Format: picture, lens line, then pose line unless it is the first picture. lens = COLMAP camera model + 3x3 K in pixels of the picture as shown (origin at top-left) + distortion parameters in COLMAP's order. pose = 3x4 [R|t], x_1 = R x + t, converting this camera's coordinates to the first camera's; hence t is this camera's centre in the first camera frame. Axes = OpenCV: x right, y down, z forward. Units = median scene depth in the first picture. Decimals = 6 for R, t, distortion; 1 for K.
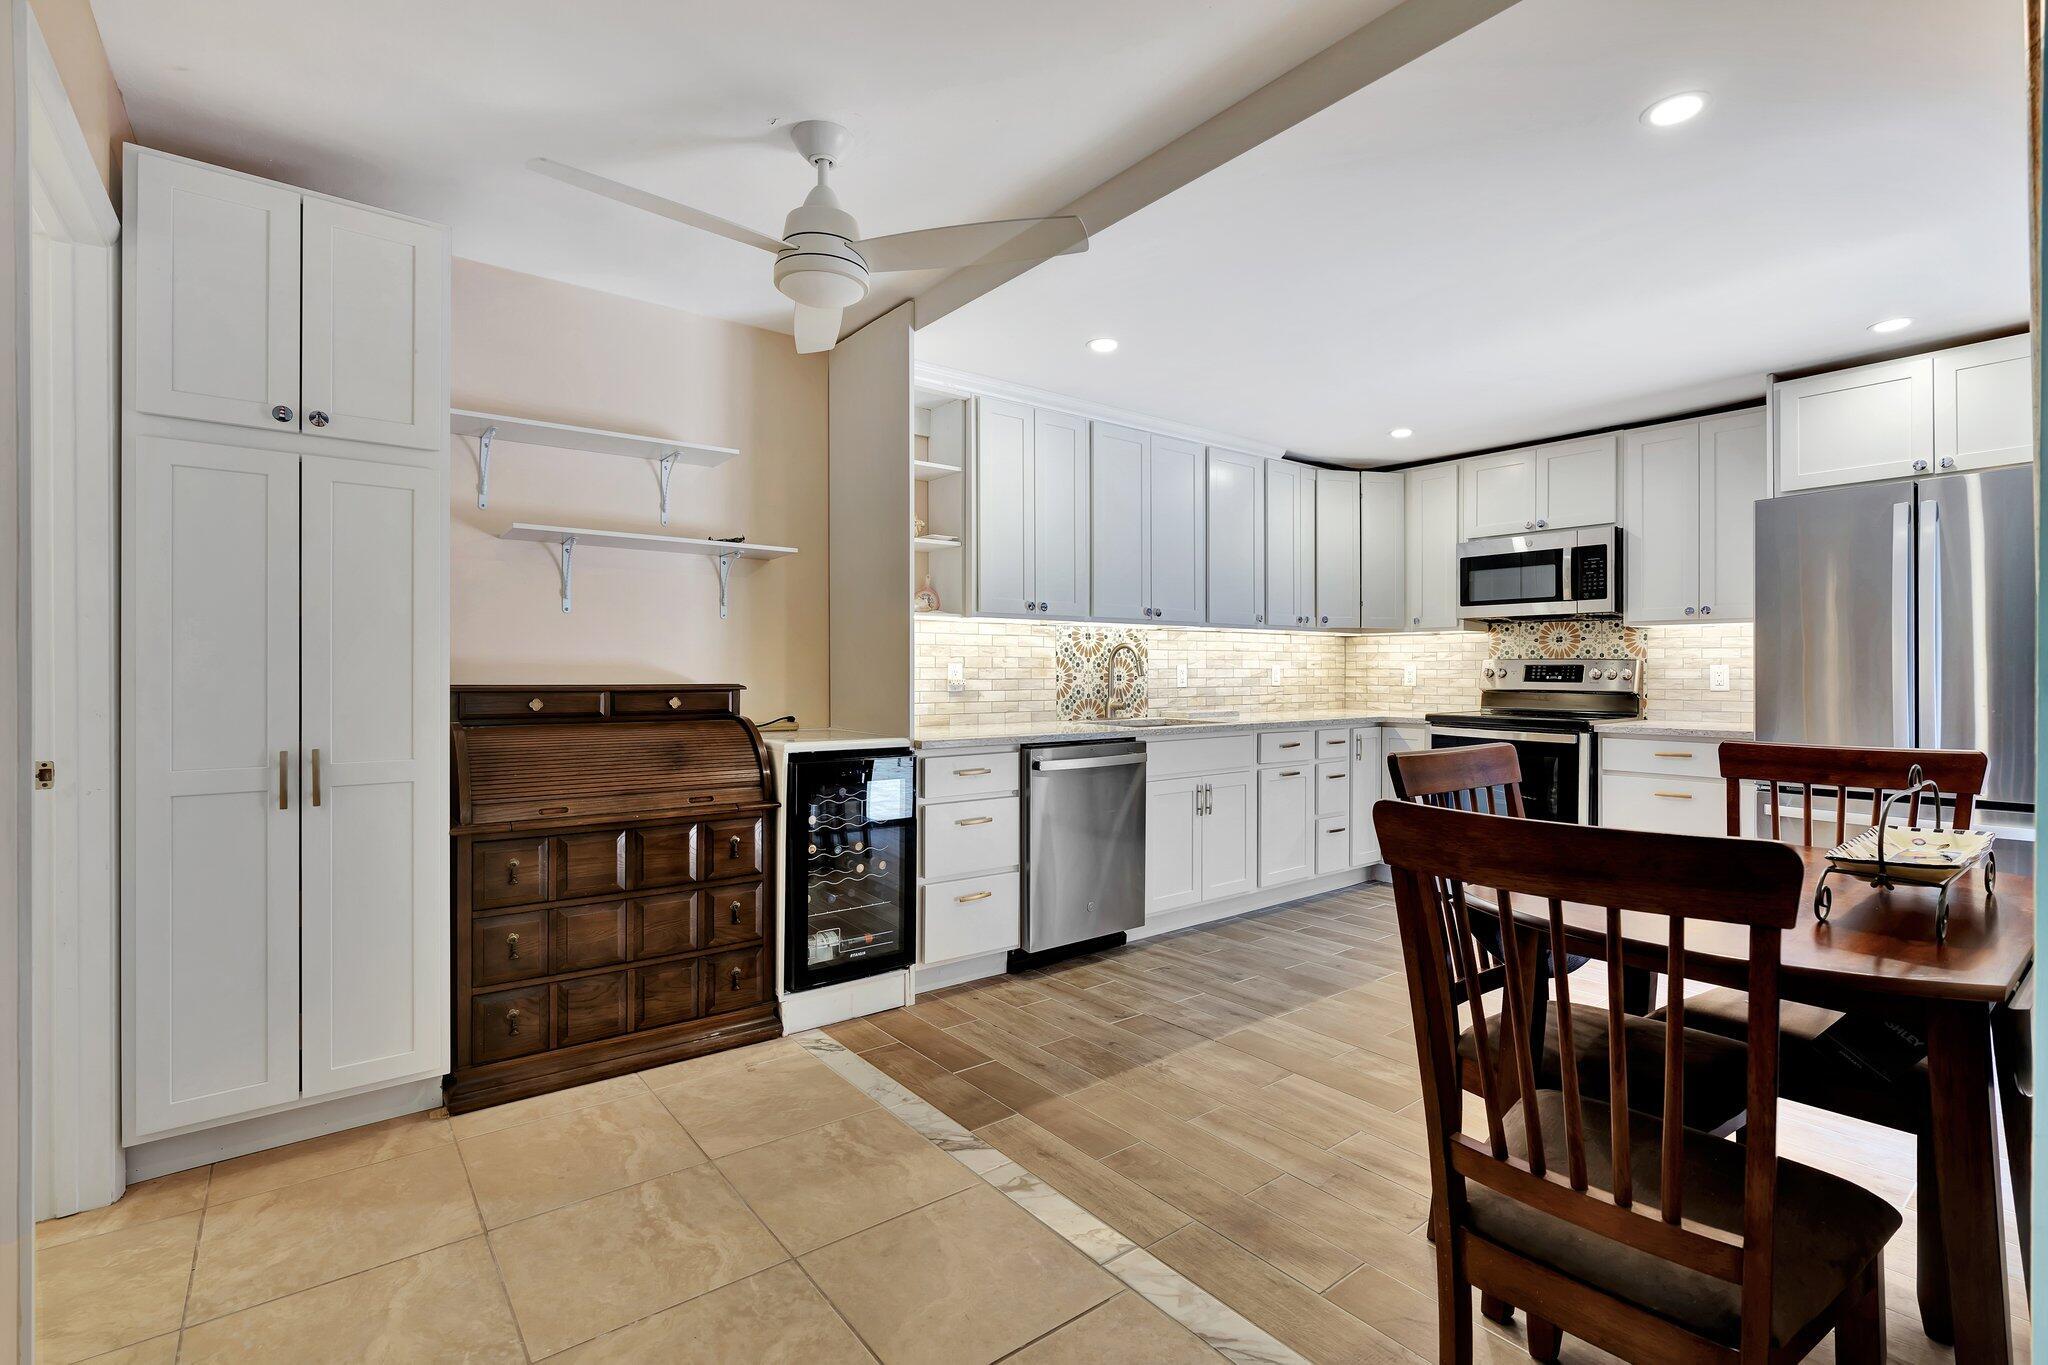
lens RADIAL K [[936.4, 0, 1011.6], [0, 936.4, 673.8], [0, 0, 1]] dist [-0.012882, 0.005153]
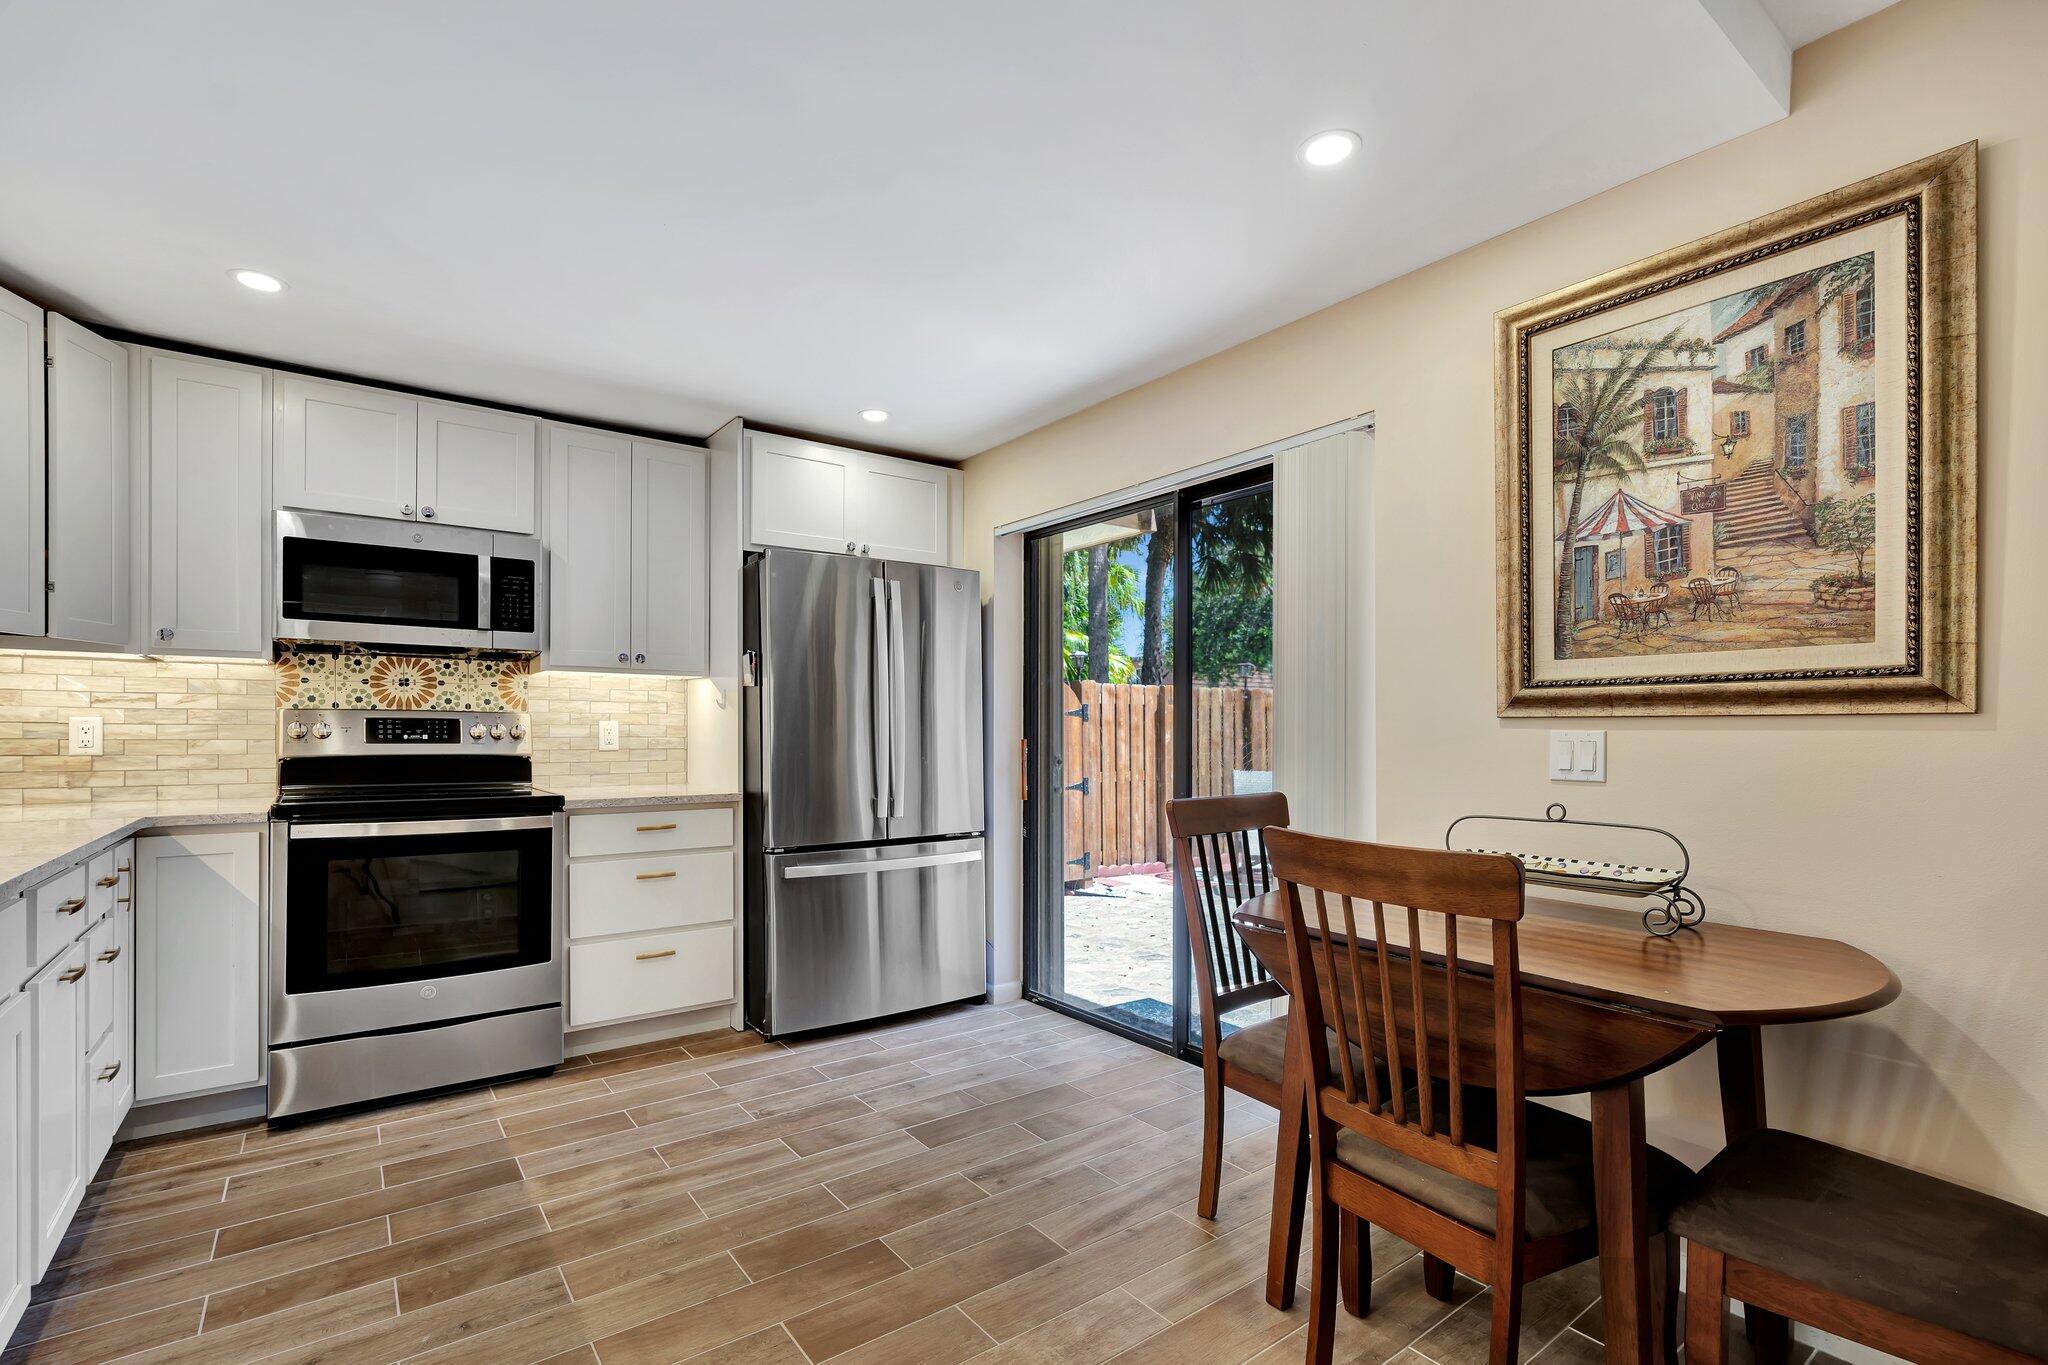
lens RADIAL K [[936.4, 0, 1019.7], [0, 936.4, 727.2], [0, 0, 1]] dist [-0.012882, 0.005153]
pose [[0.011493, 0.000953, 0.999934, -0.116412], [-0.000238, 1.000000, -0.000950, -0.002853], [-0.999934, -0.000227, 0.011493, 0.587137]]
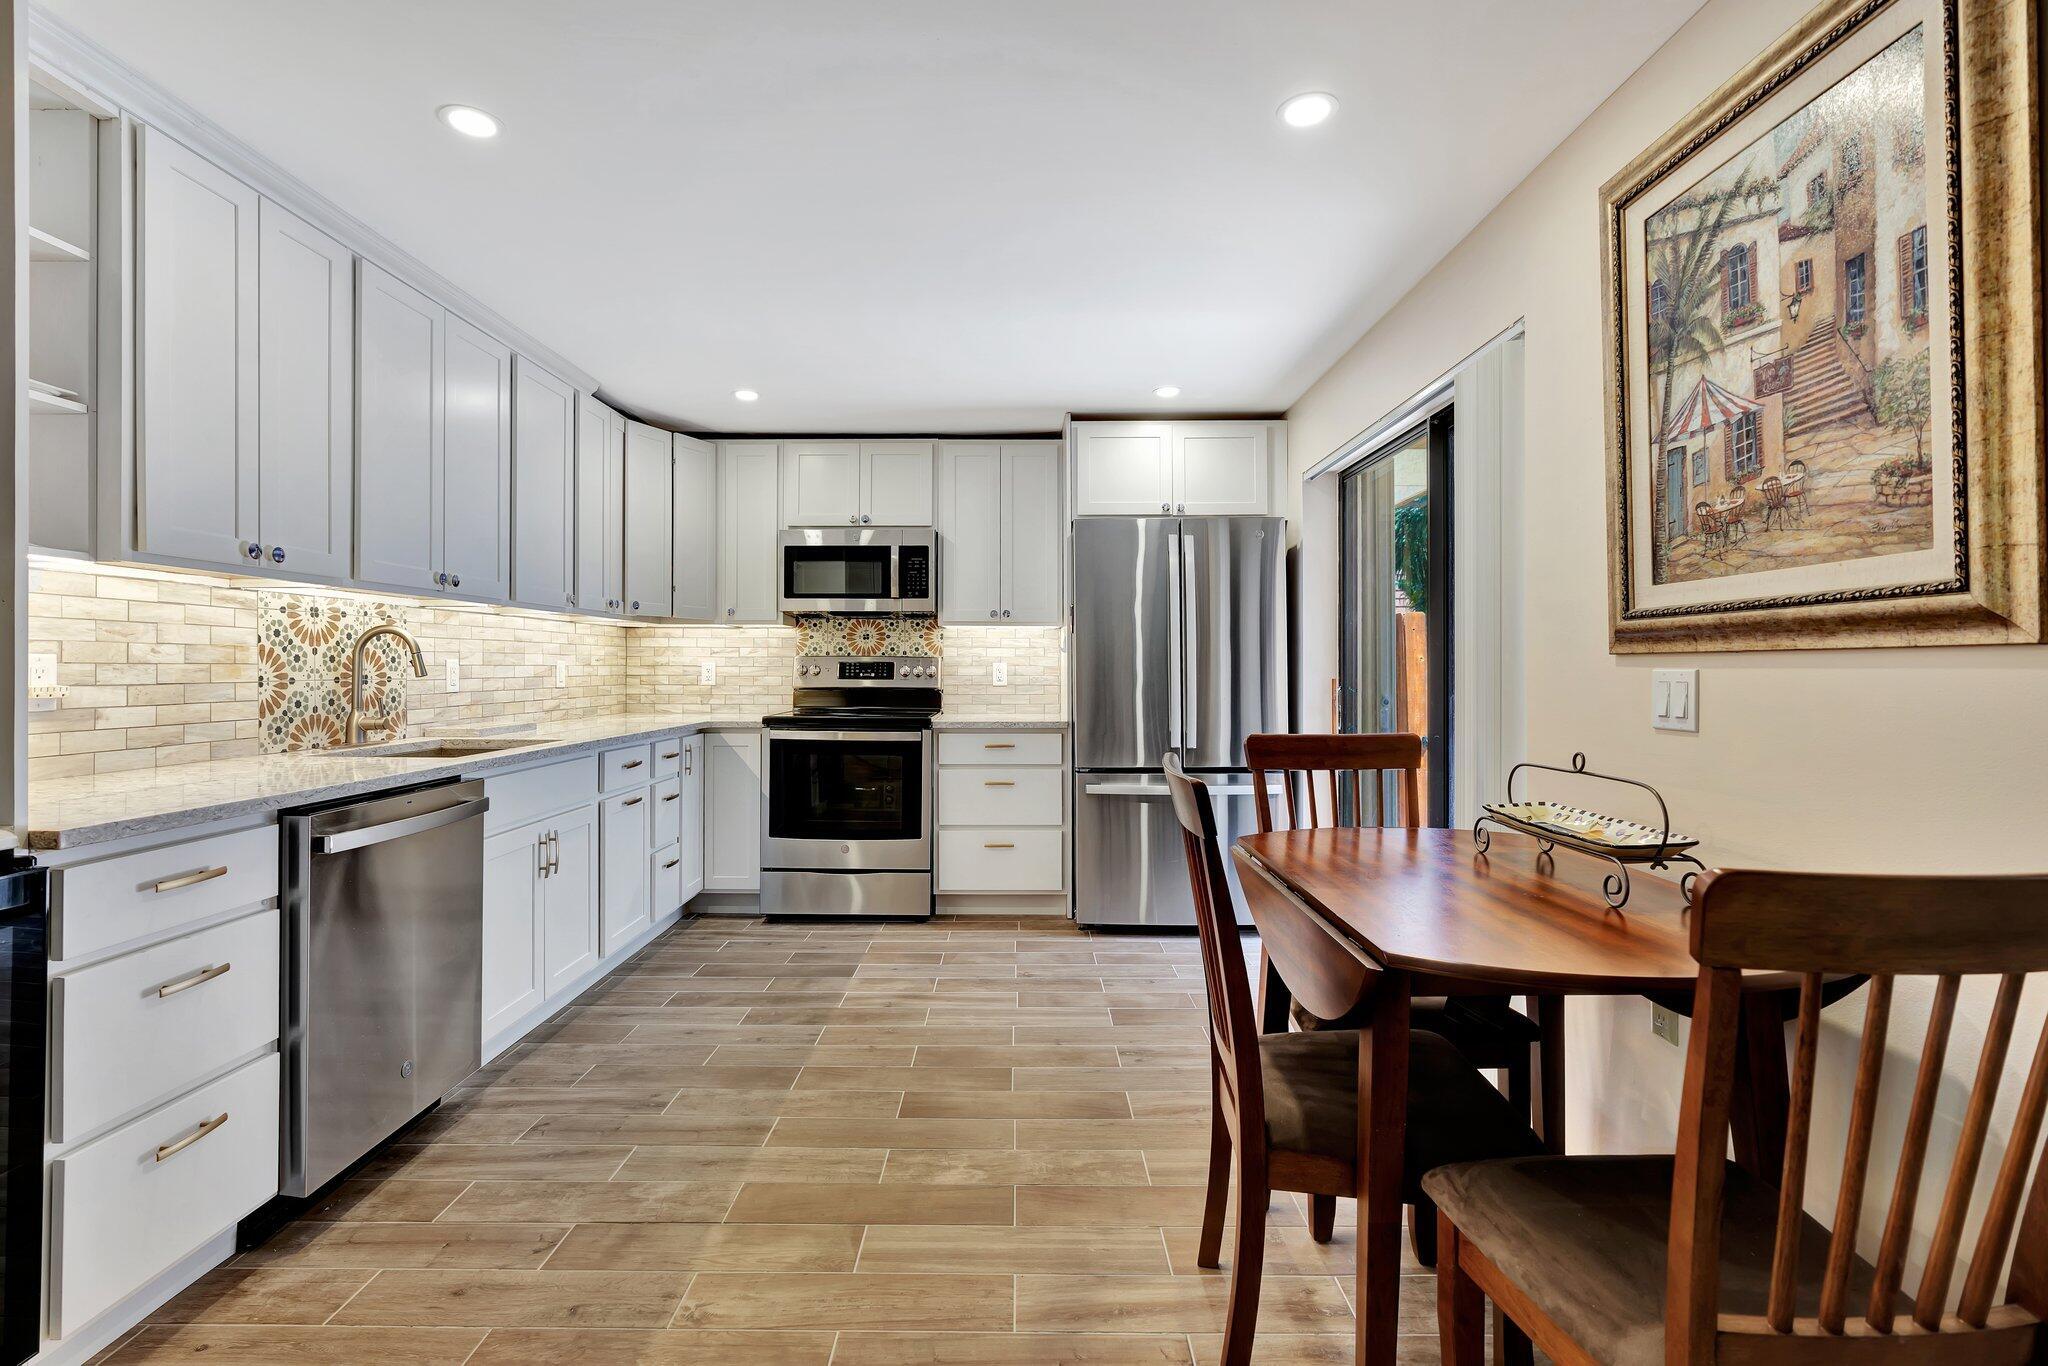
lens RADIAL K [[936.4, 0, 1011.5], [0, 936.4, 663.4], [0, 0, 1]] dist [-0.012882, 0.005153]
pose [[0.614655, 0.003642, 0.788788, -0.122802], [0.001524, 0.999982, -0.005804, -0.002328], [-0.788795, 0.004770, 0.614638, 0.284892]]
